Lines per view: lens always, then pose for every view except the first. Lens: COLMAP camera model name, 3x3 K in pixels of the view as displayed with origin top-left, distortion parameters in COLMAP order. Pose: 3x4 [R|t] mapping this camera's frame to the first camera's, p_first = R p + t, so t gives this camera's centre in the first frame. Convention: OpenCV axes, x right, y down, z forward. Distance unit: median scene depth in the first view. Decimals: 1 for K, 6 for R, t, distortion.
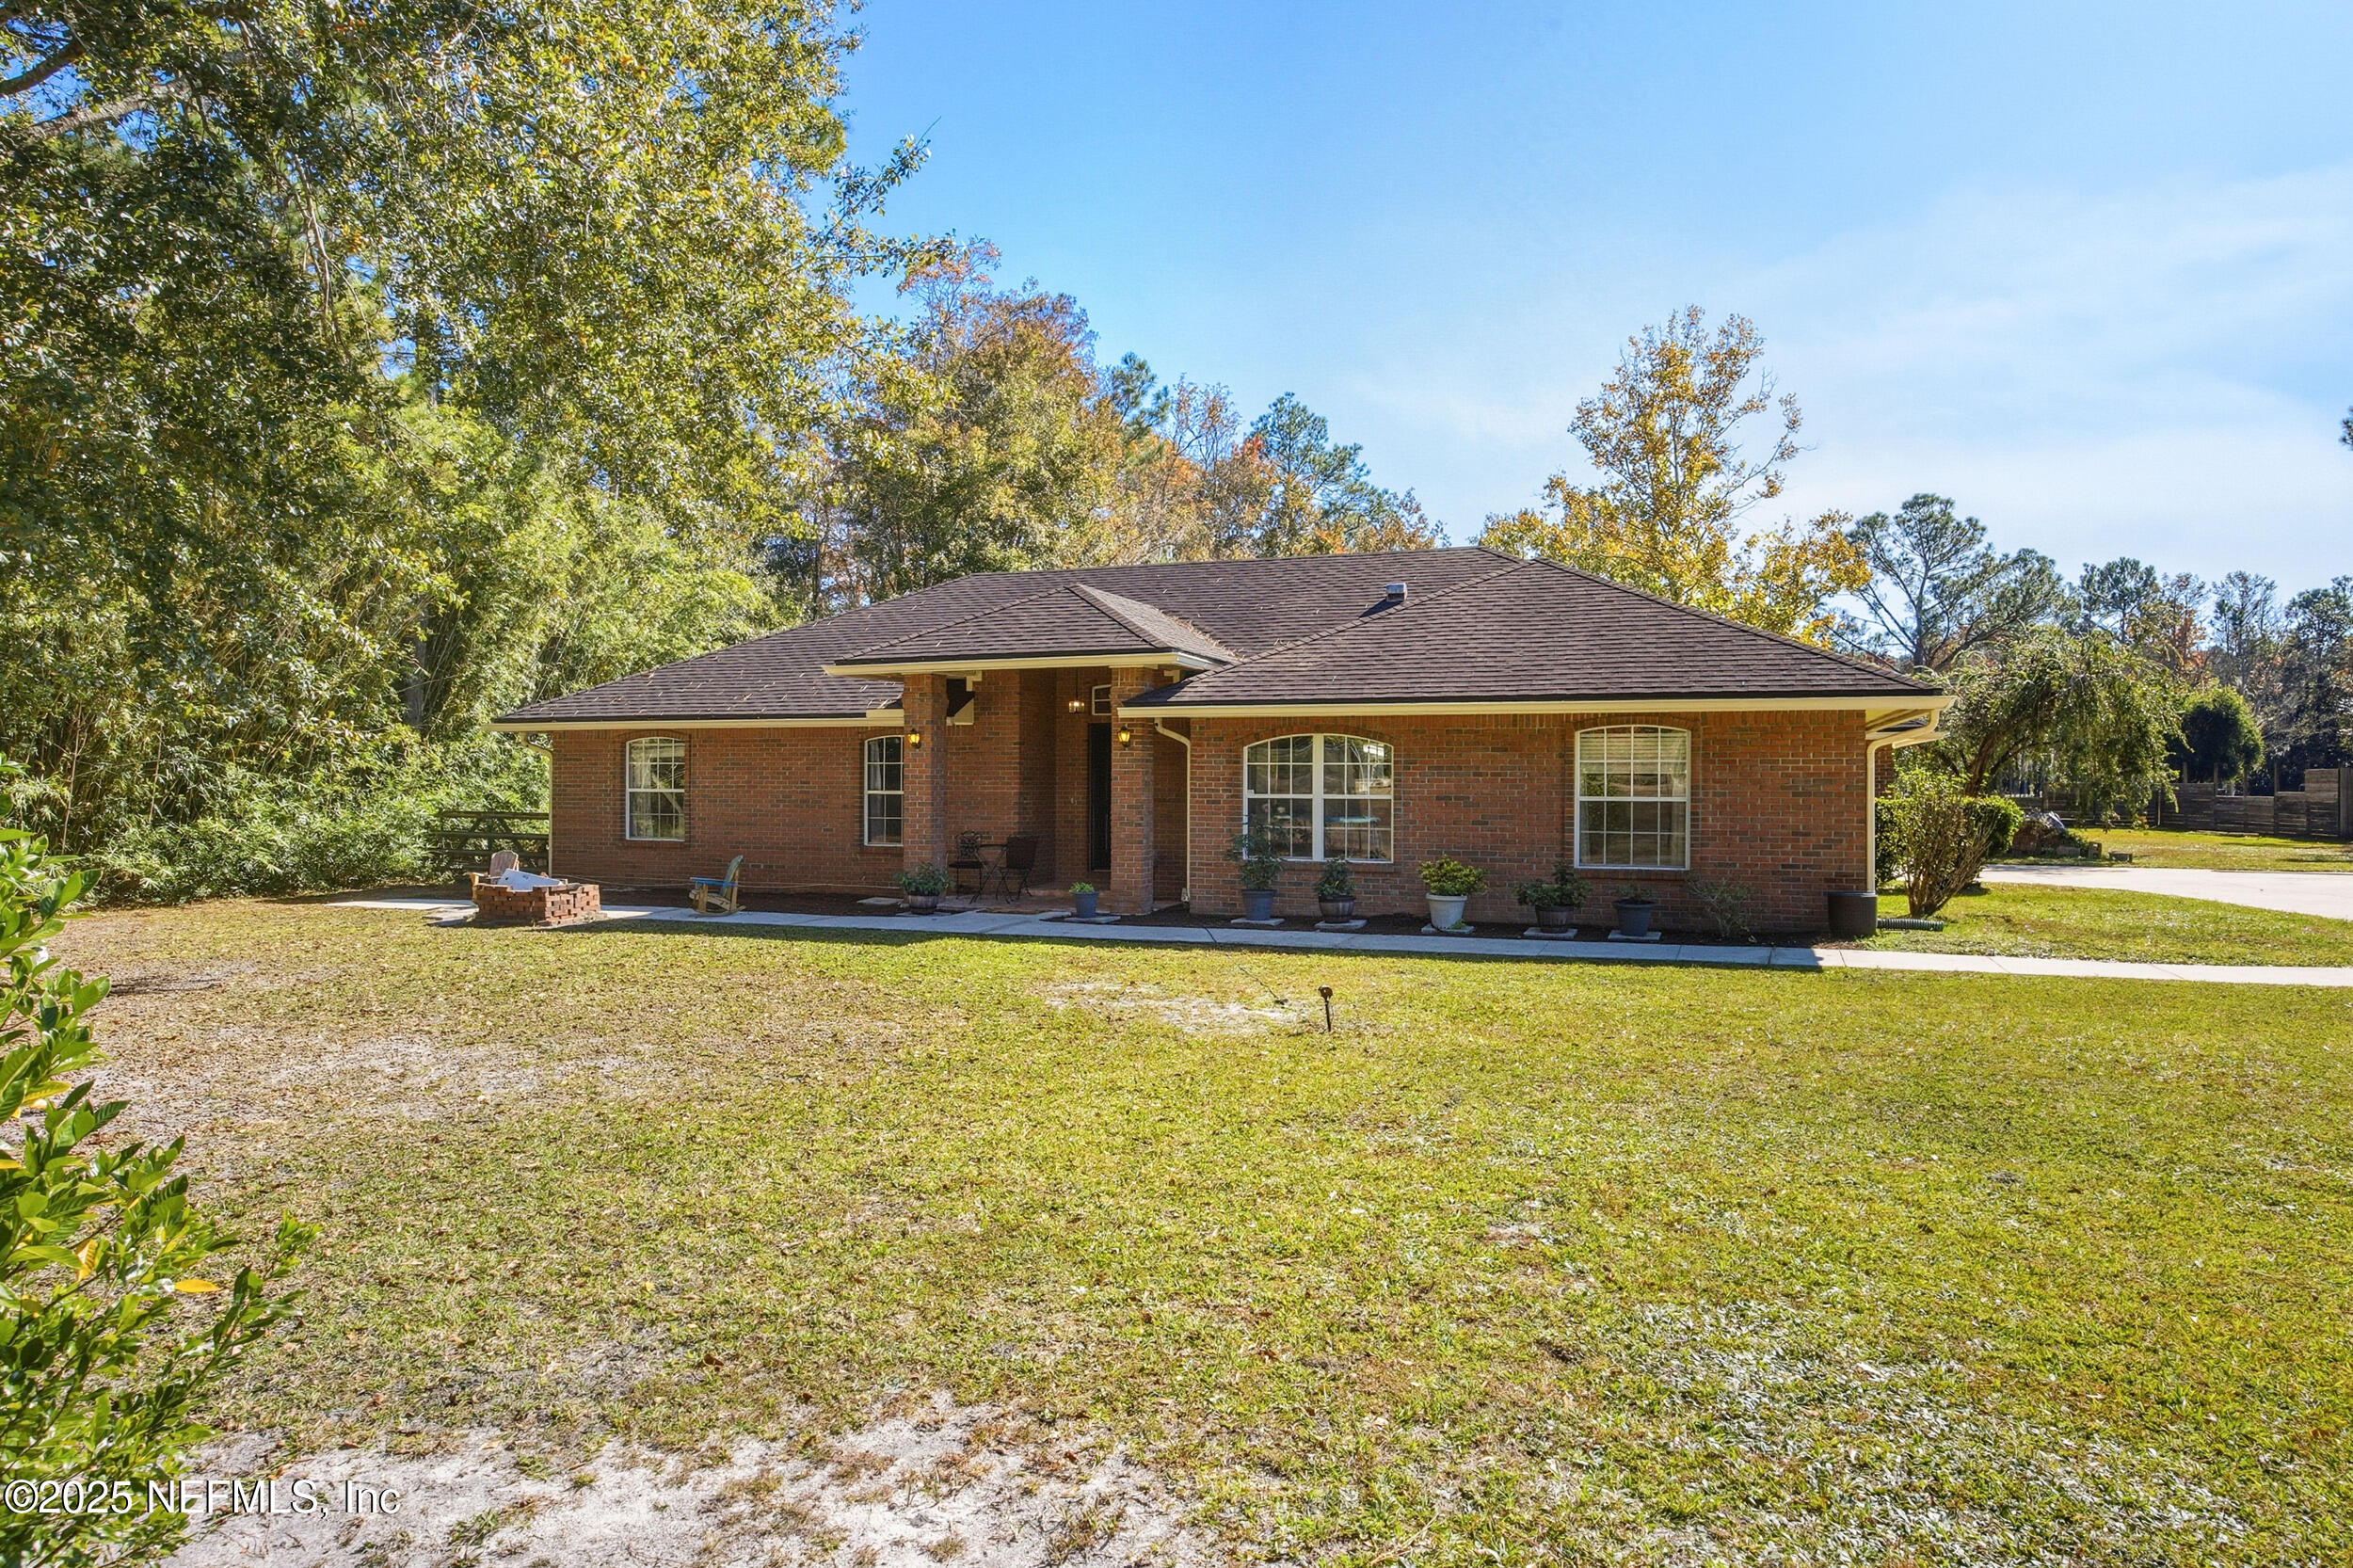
lens RADIAL K [[1435.7, 0, 1176.5], [0, 1435.7, 784.0], [0, 0, 1]] dist [-0.001143, 0.002860]
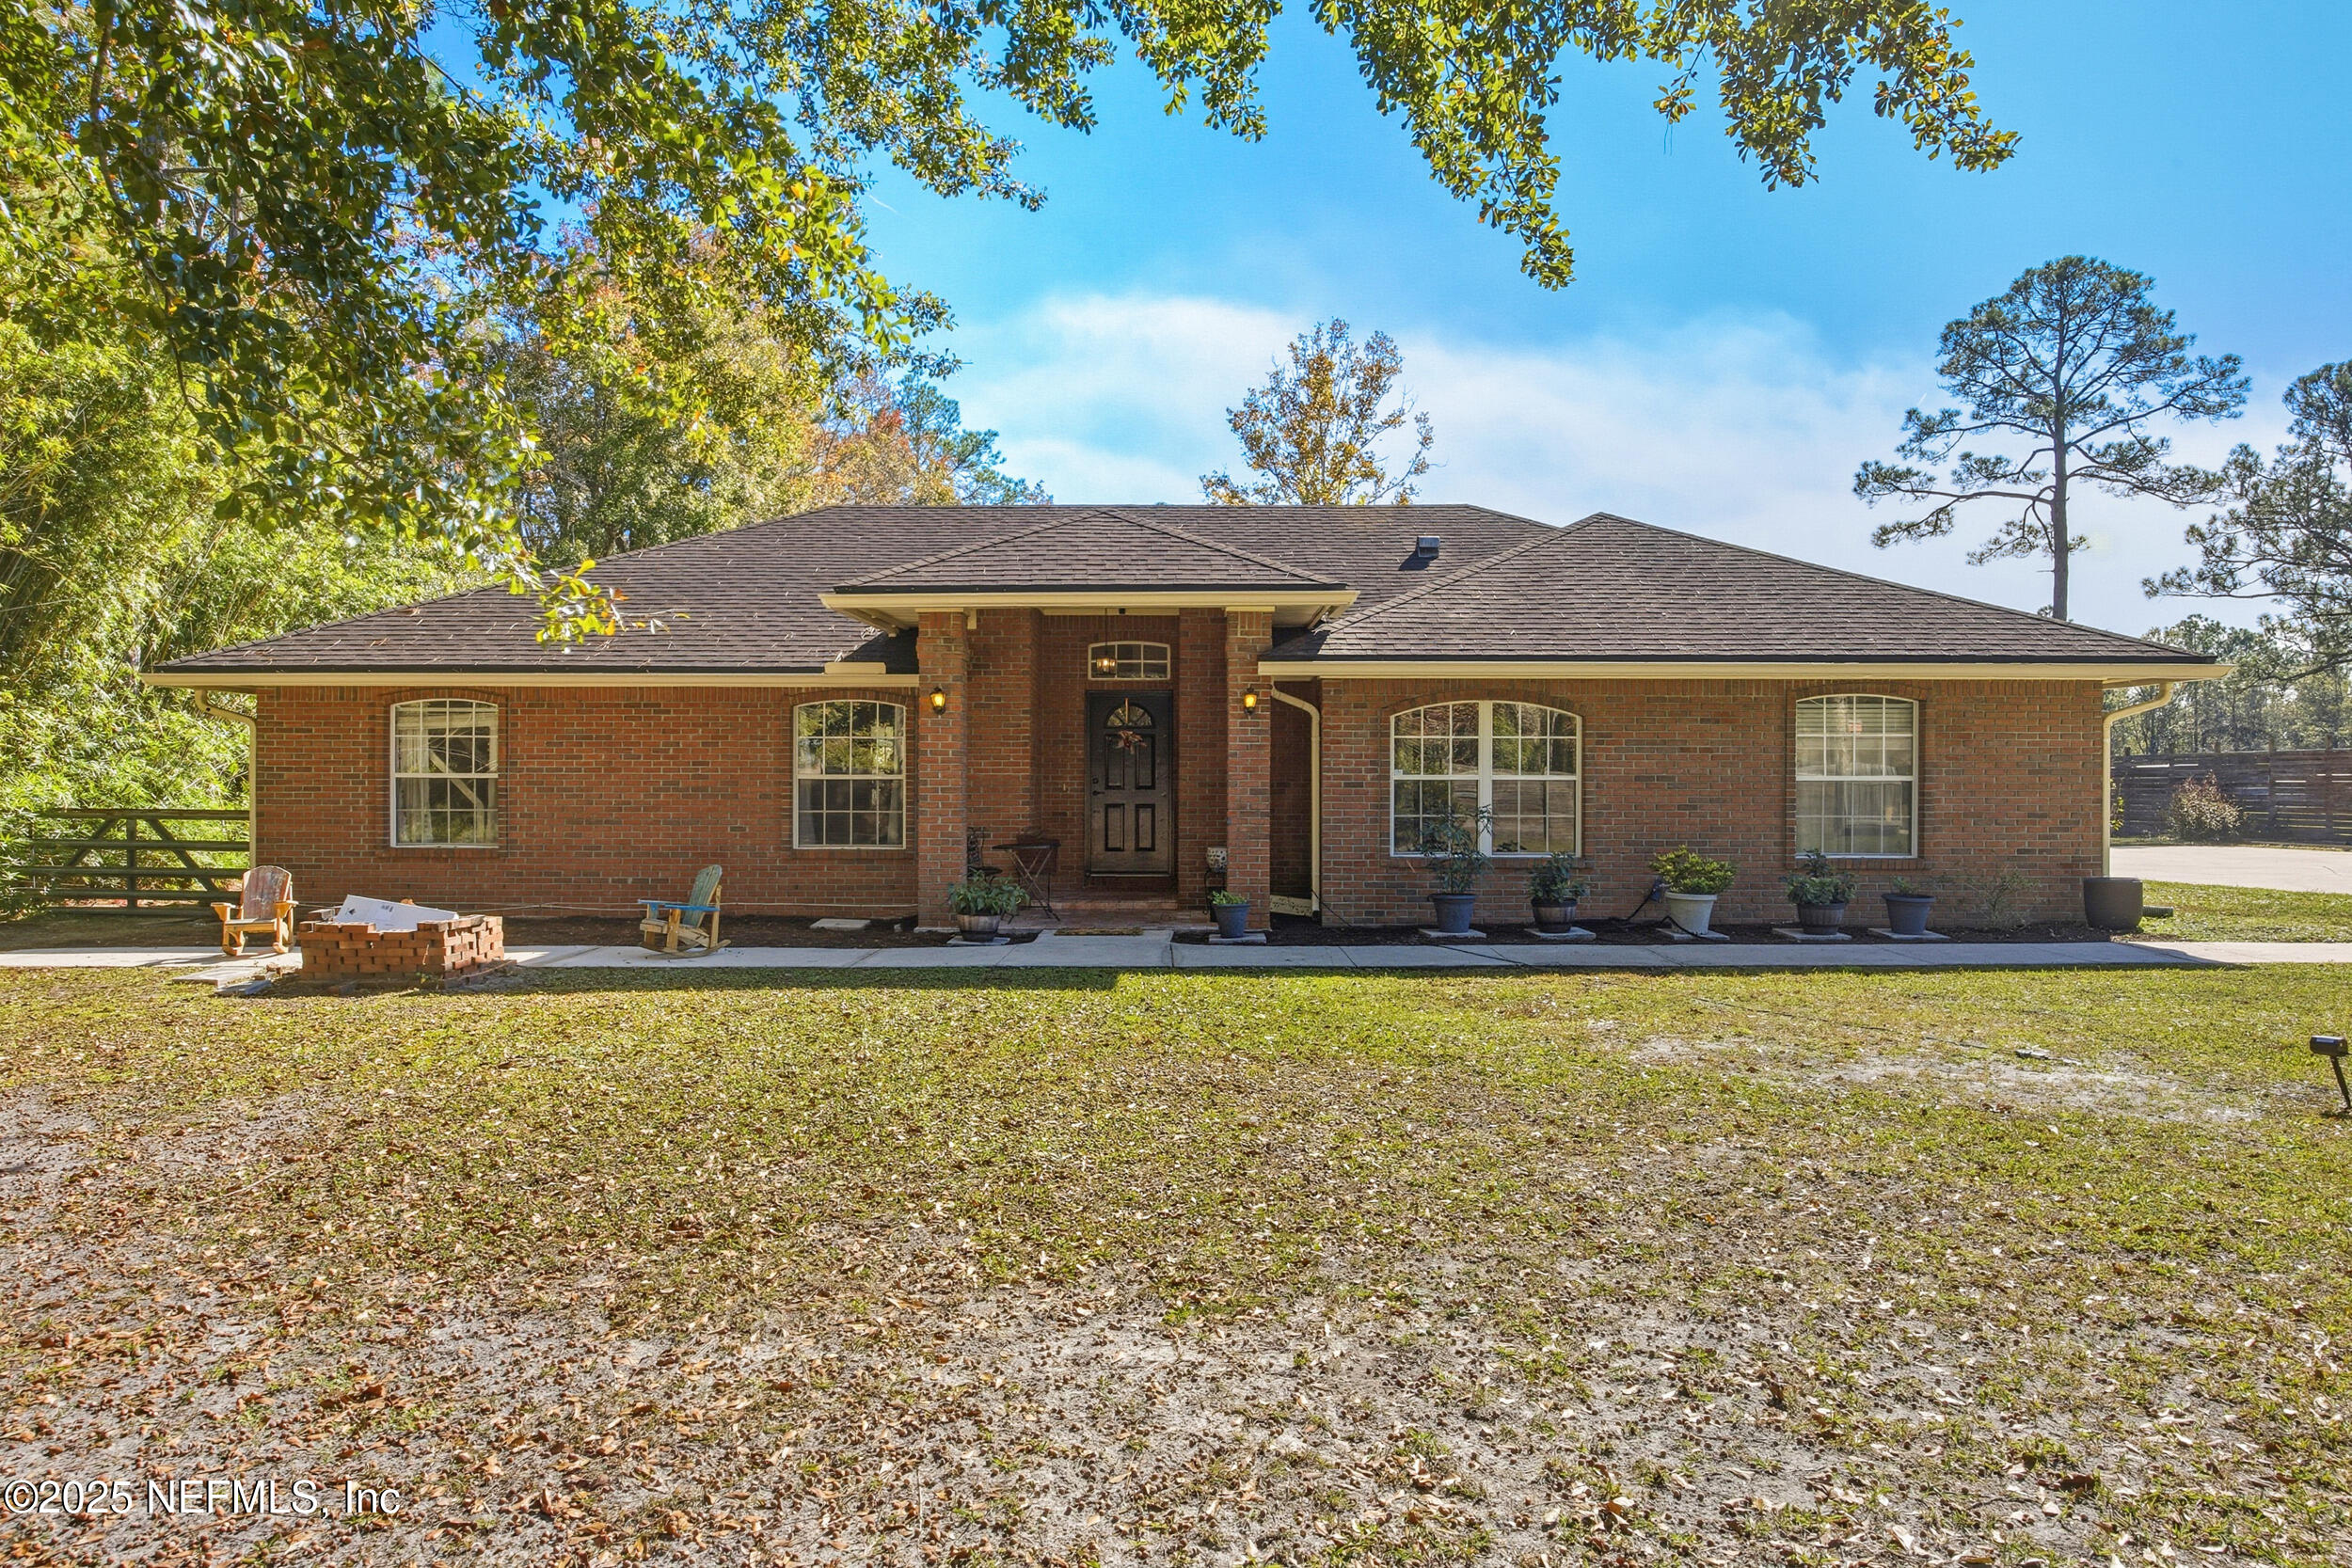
lens RADIAL K [[1384.8, 0, 1176.0], [0, 1384.8, 784.0], [0, 0, 1]] dist [0.000926, -0.000493]
pose [[0.939303, -0.002219, 0.343080, -0.256138], [0.002158, 0.999998, 0.000560, 0.009001], [-0.343081, 0.000214, 0.939306, 0.244696]]
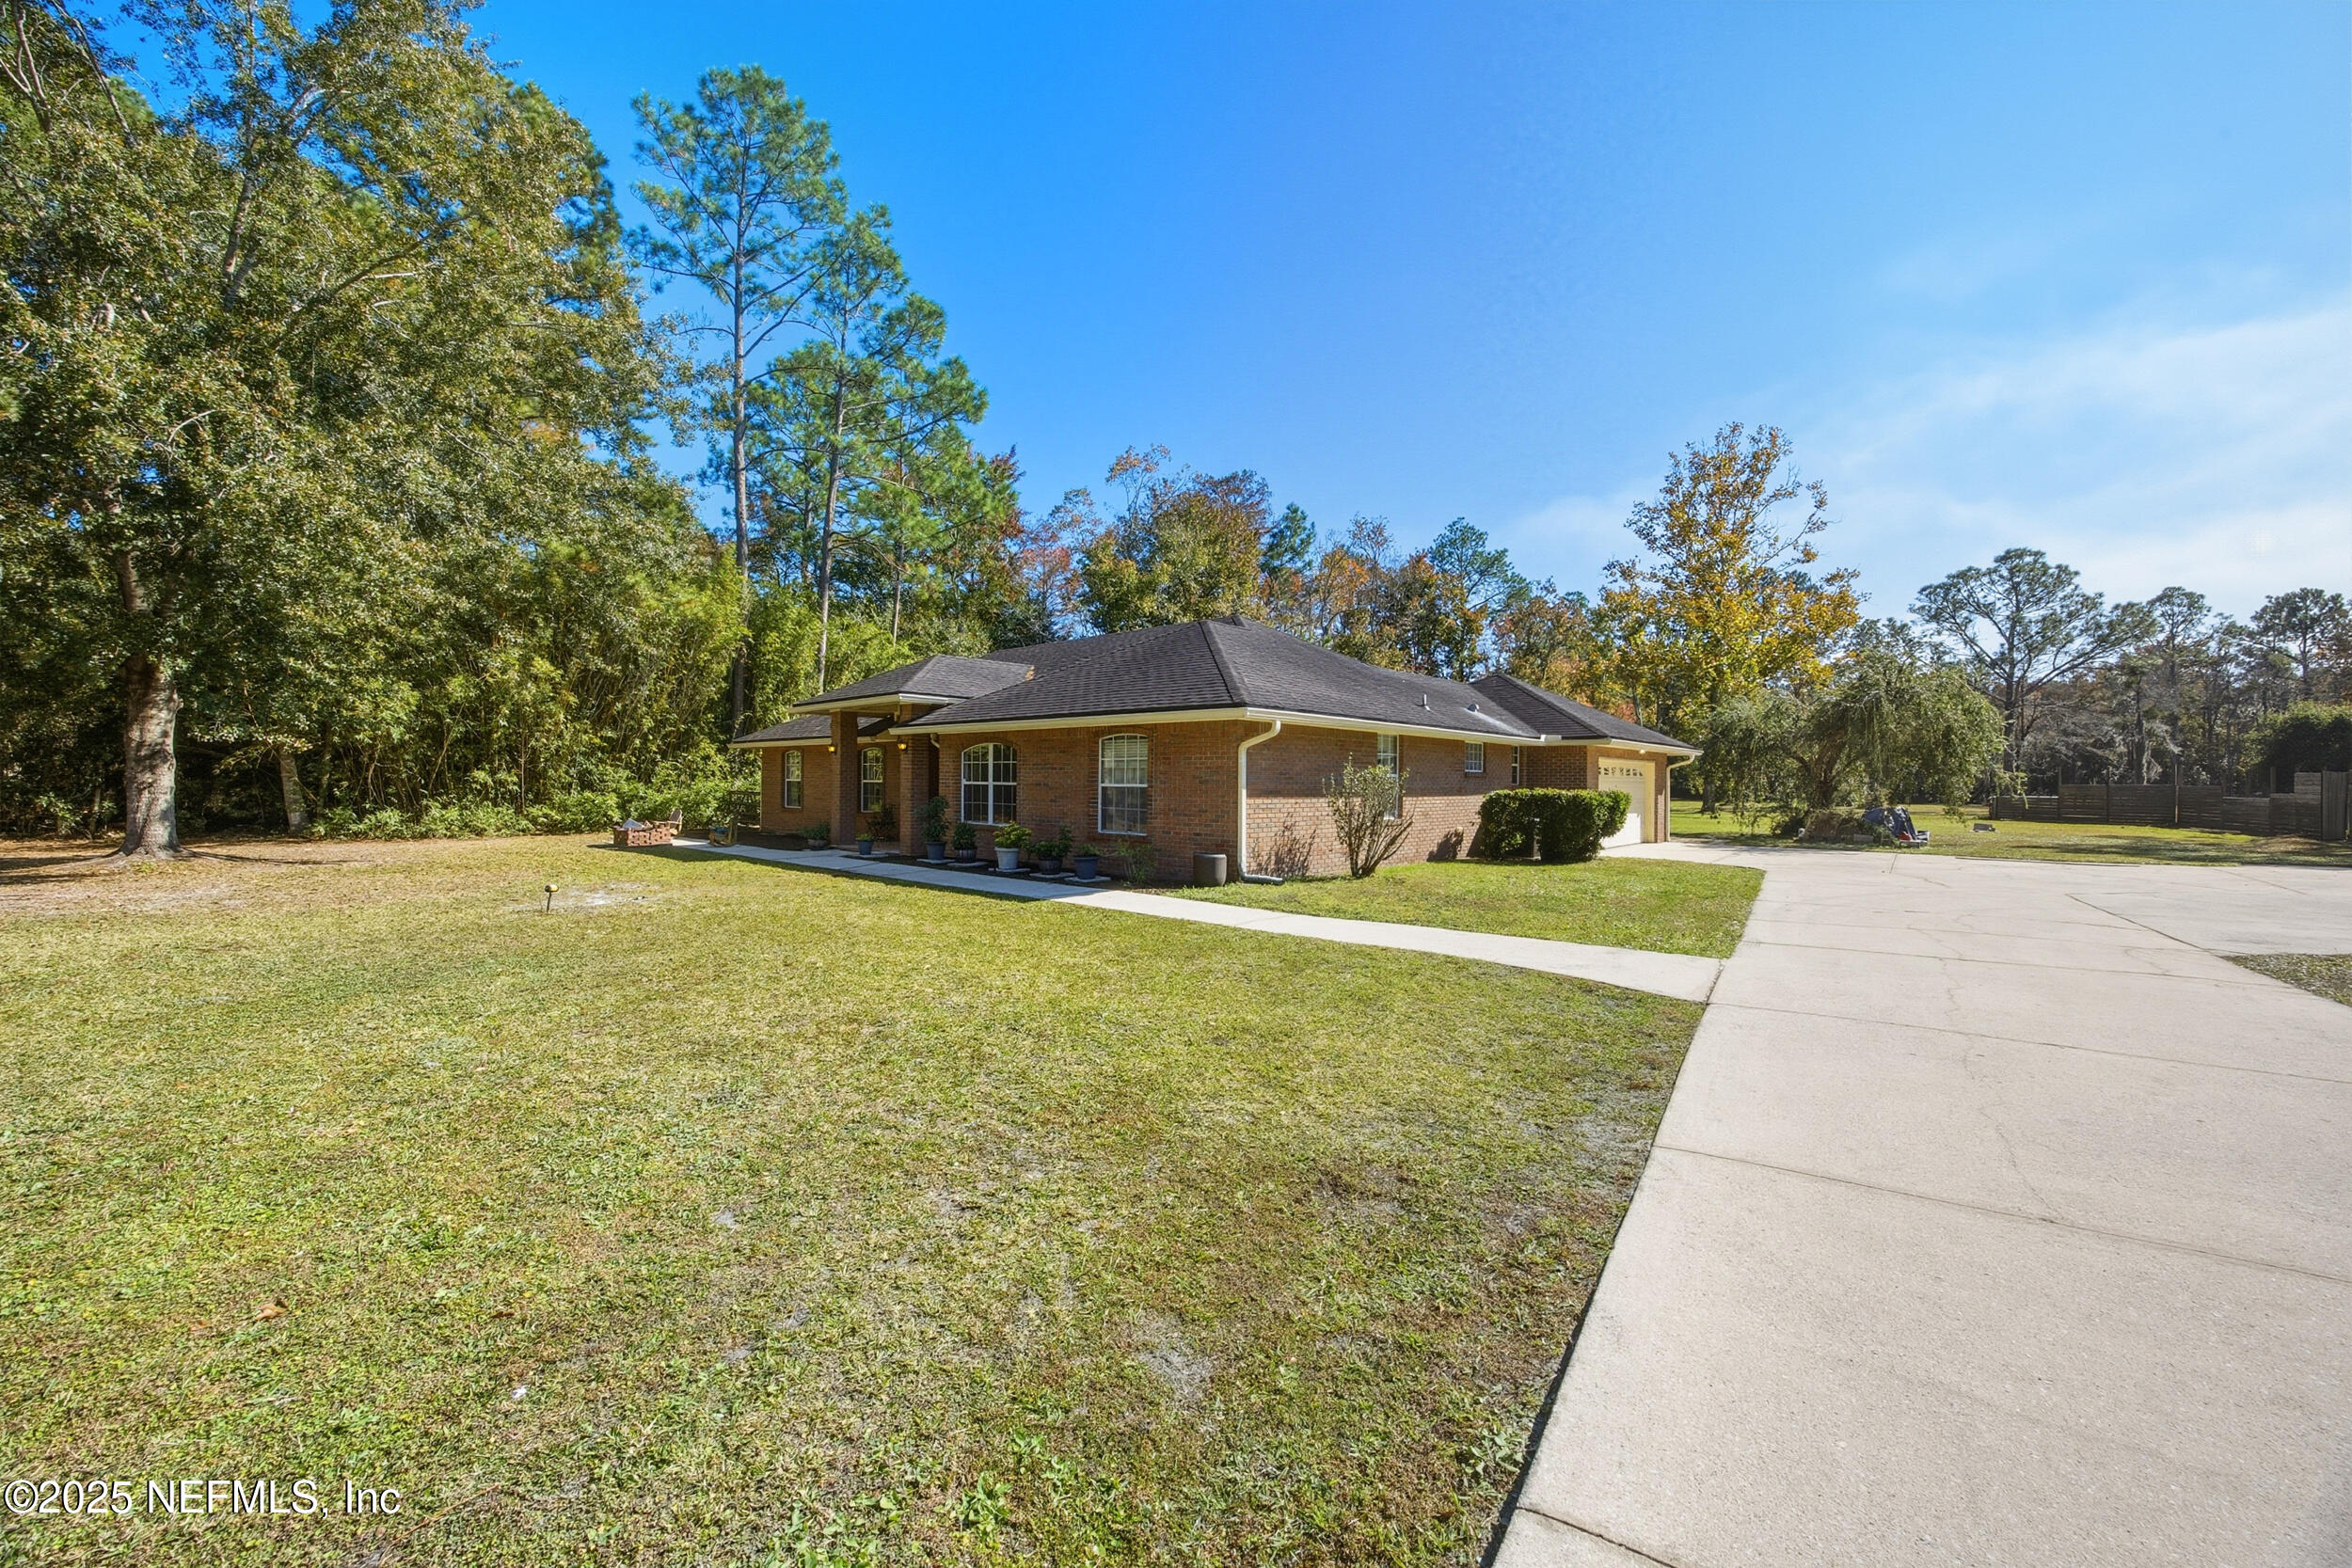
lens RADIAL K [[906.7, 0, 1183.6], [0, 906.7, 776.8], [0, 0, 1]] dist [-0.021620, 0.005281]
pose [[0.929875, 0.001218, -0.367873, 0.502475], [-0.004521, 0.999957, -0.008119, 0.006493], [0.367848, 0.009213, 0.929840, 0.118388]]
